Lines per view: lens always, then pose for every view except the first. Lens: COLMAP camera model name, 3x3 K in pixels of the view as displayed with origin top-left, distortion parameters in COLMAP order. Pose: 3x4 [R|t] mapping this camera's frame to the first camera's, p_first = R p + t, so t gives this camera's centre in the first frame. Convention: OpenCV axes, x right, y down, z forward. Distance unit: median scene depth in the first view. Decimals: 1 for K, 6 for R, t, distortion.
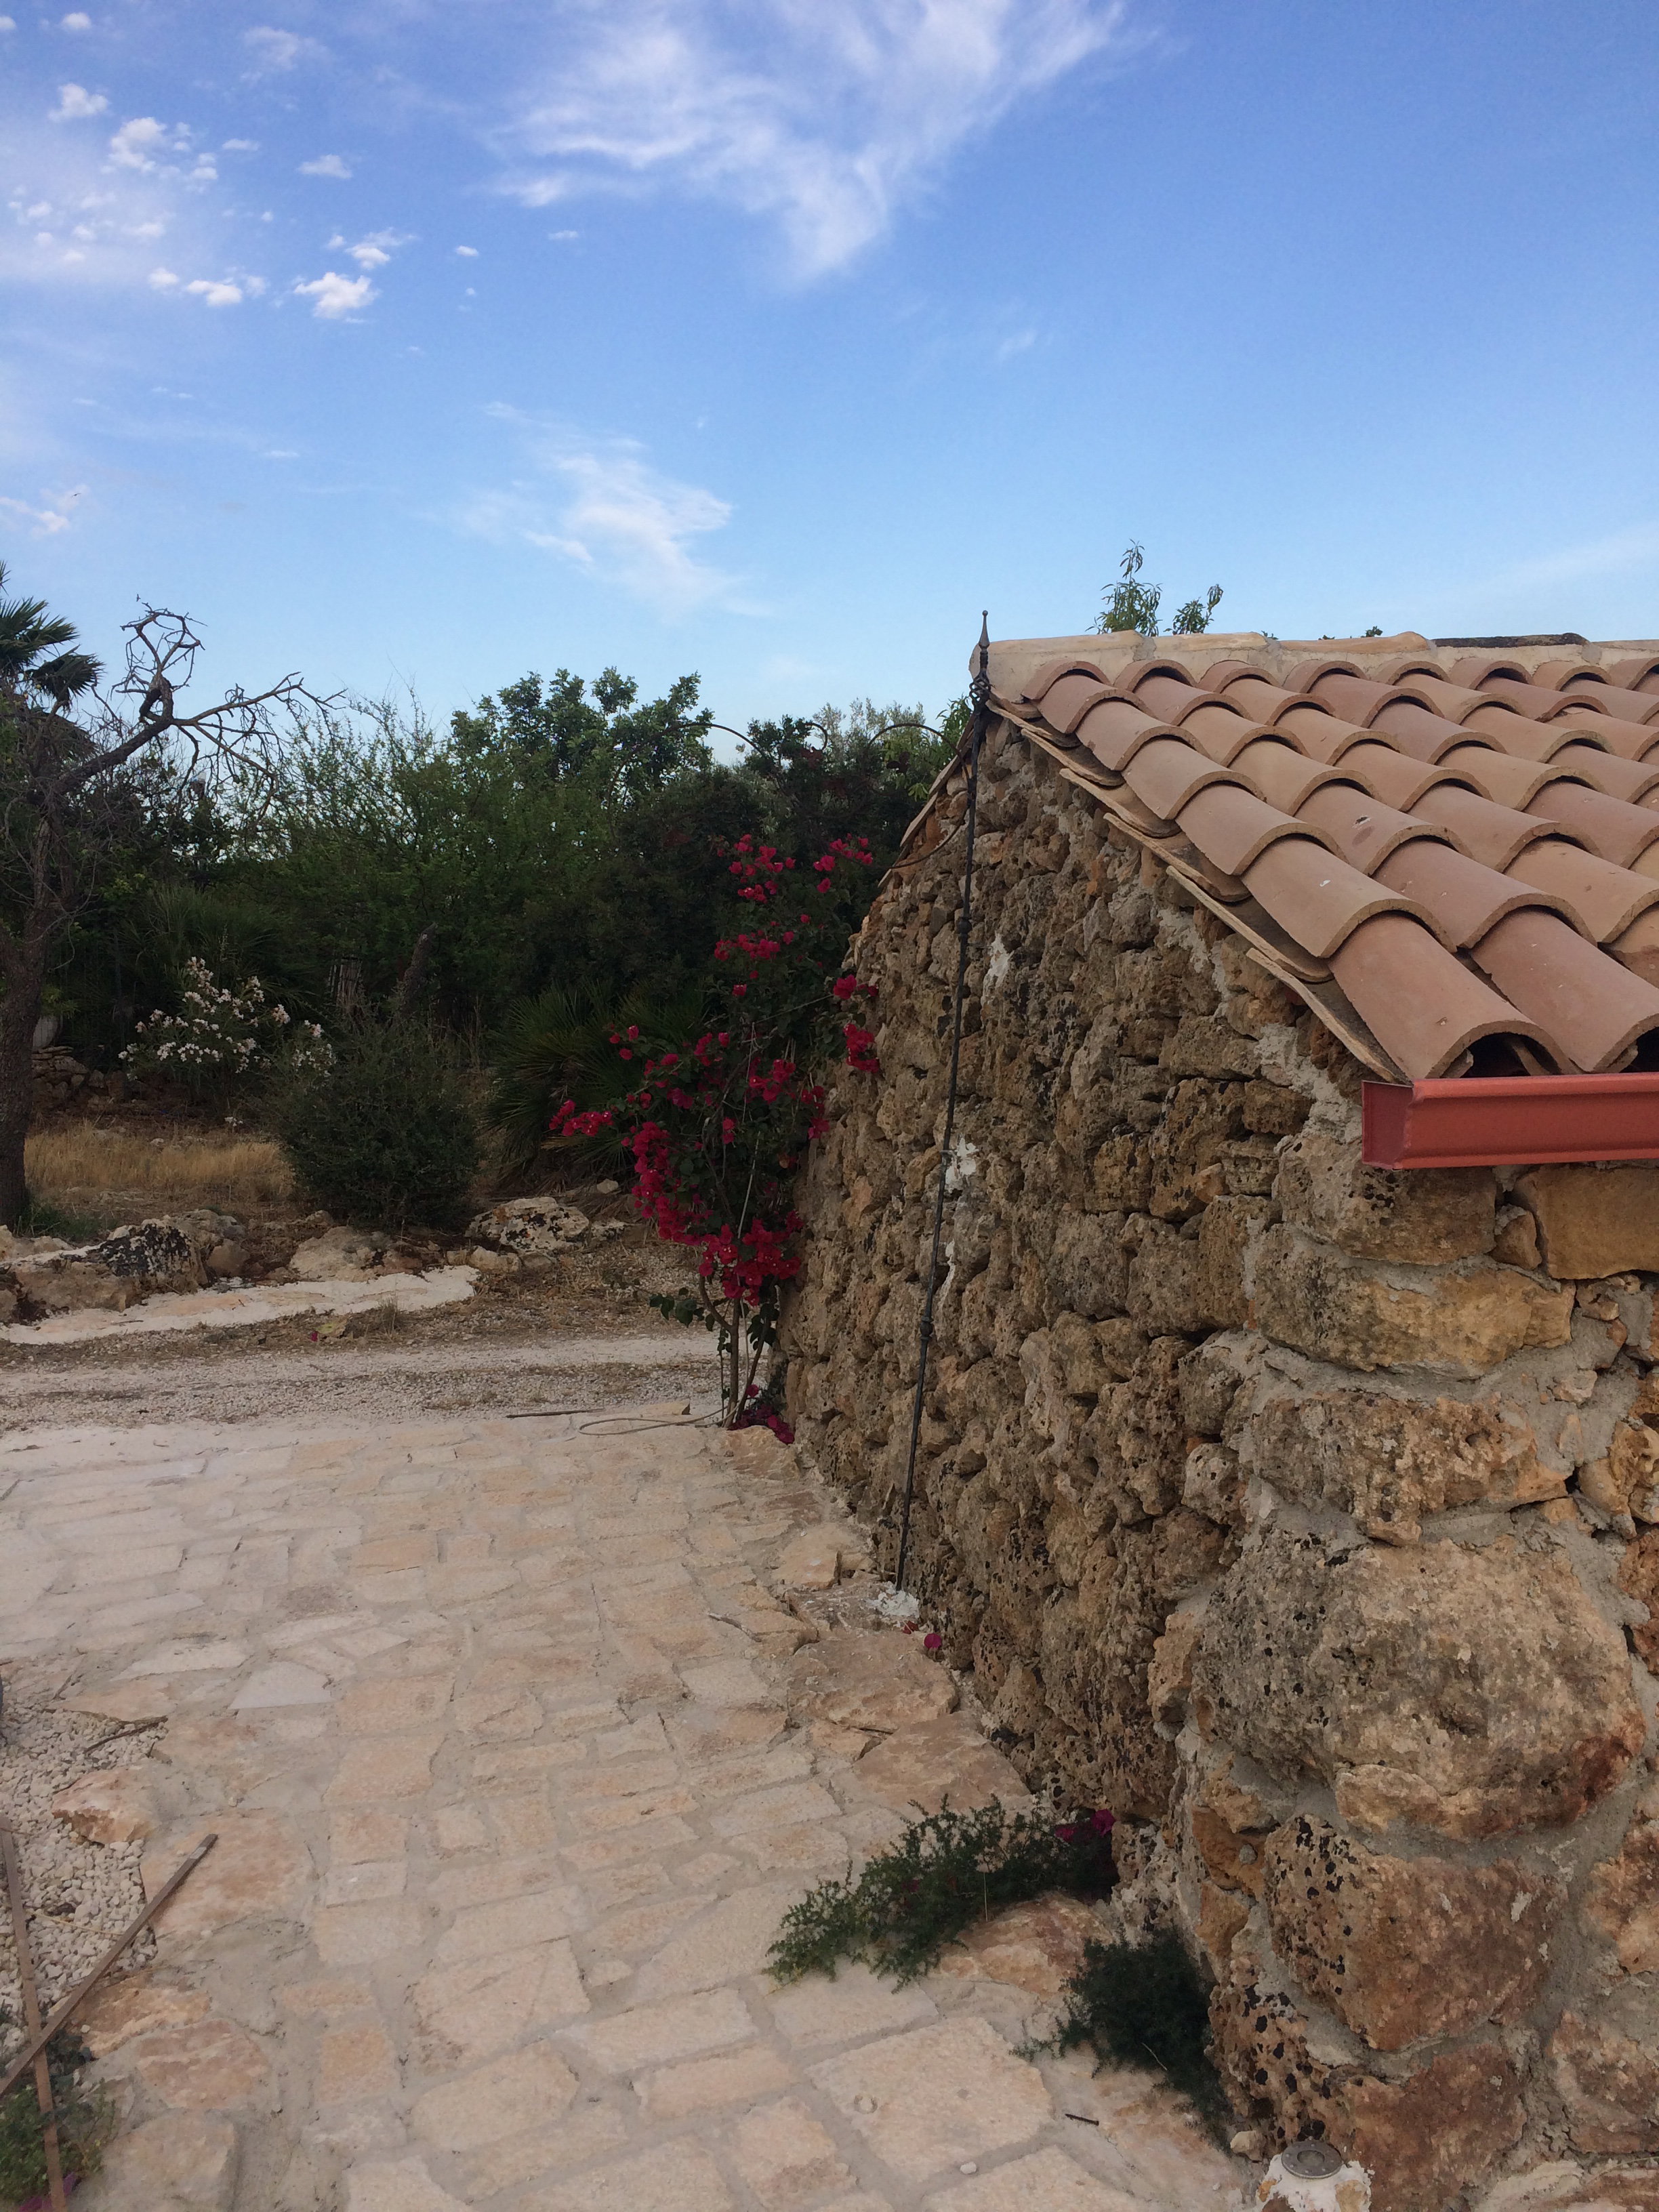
lens RADIAL K [[1916.5, 0, 830.4], [0, 1916.5, 1106.4], [0, 0, 1]] dist [0.063977, -0.084521]
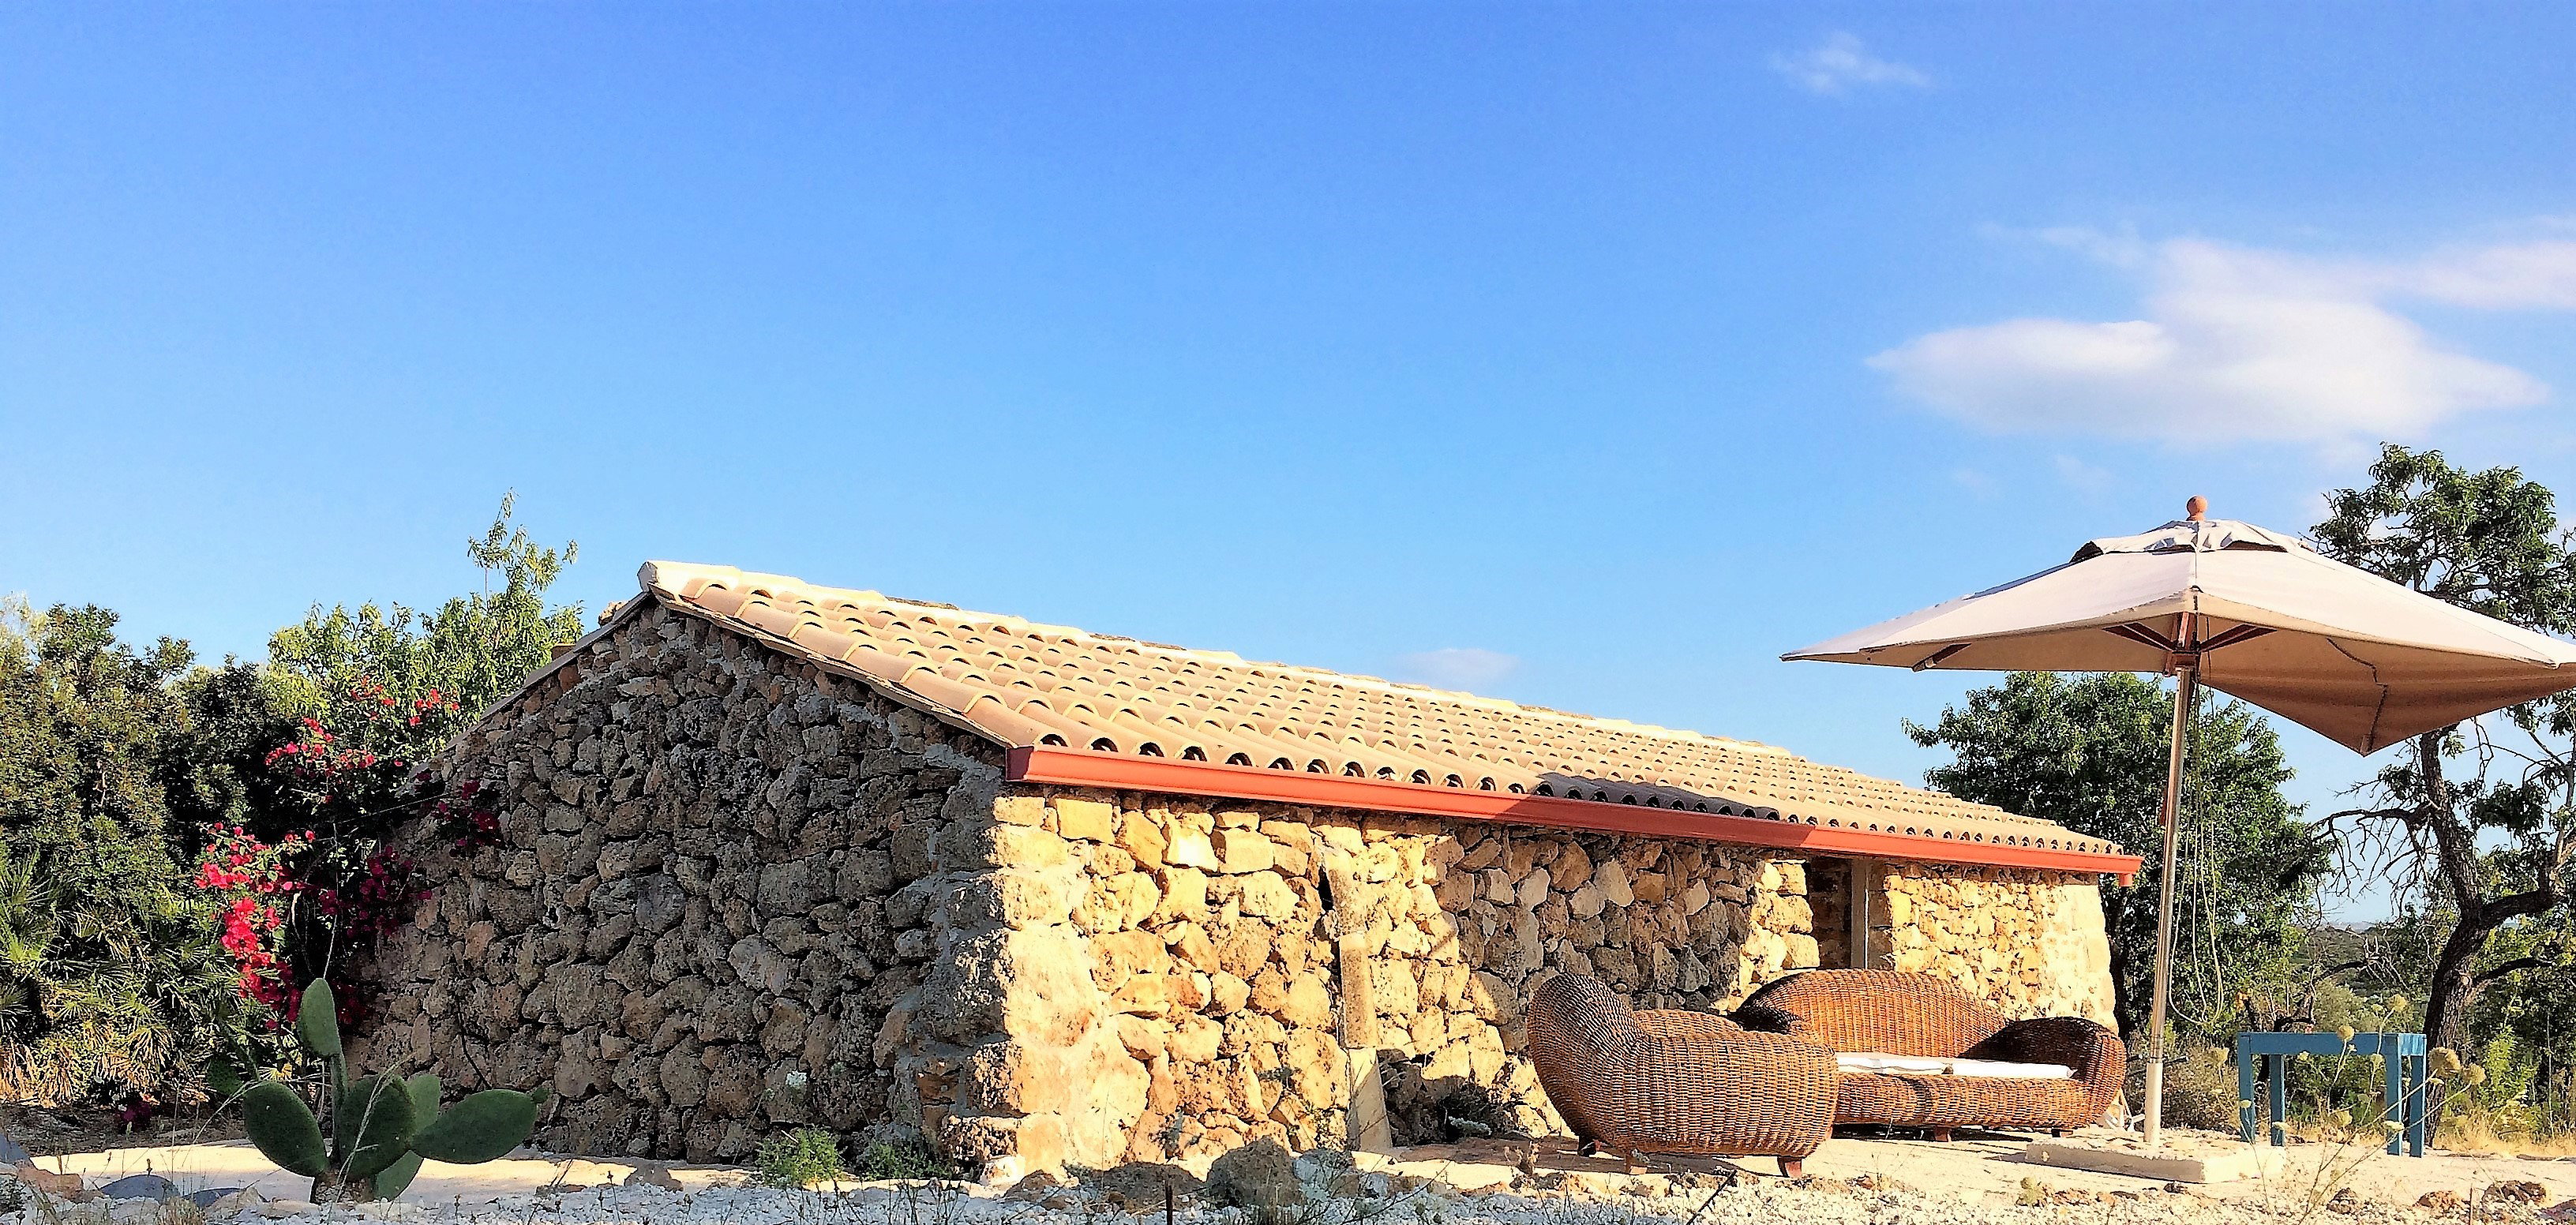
lens RADIAL K [[2285.0, 0, 1283.9], [0, 2285.0, 869.7], [0, 0, 1]] dist [0.011295, 0.021288]
pose [[0.788210, 0.042947, 0.613905, -1.270271], [0.038130, 0.992237, -0.118371, 0.508609], [-0.614223, 0.116710, 0.780454, -1.564391]]
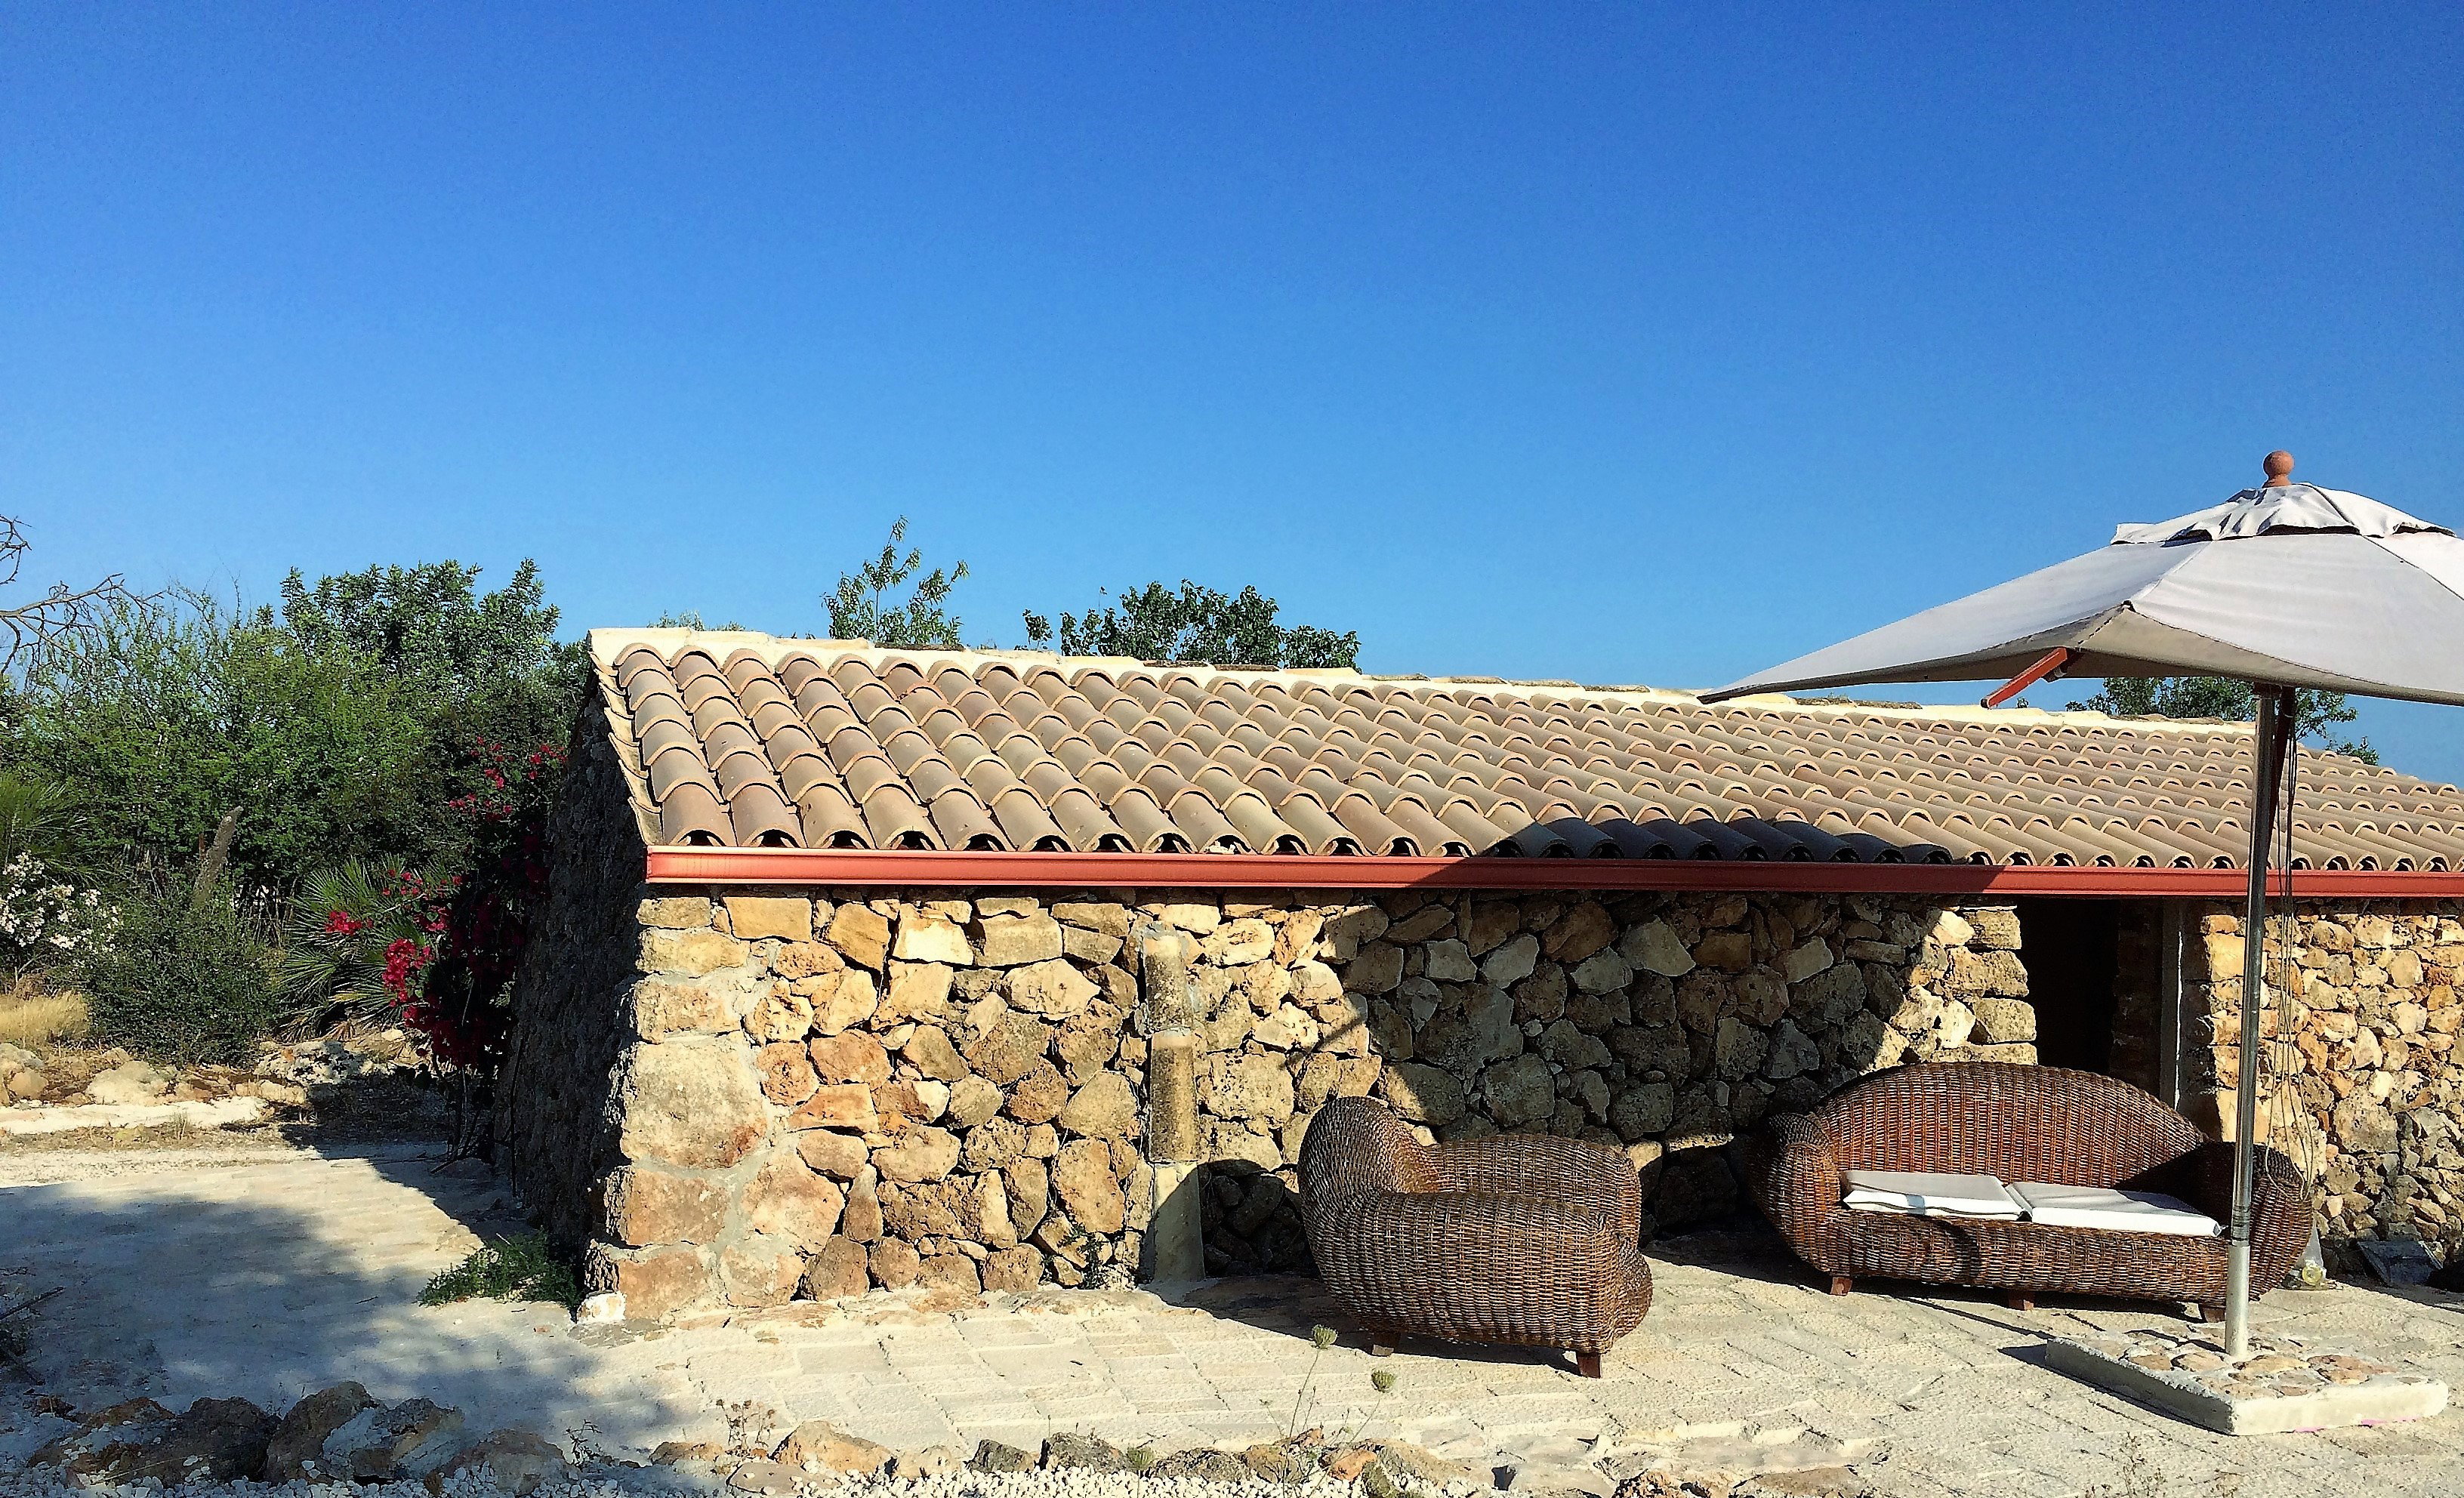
lens RADIAL K [[2180.5, 0, 1222.9], [0, 2180.5, 841.9], [0, 0, 1]] dist [0.036181, -0.019041]
pose [[0.976124, 0.027887, 0.215415, 0.379489], [-0.007539, 0.995476, -0.094710, 0.224146], [-0.217081, 0.090824, 0.971919, -1.771480]]
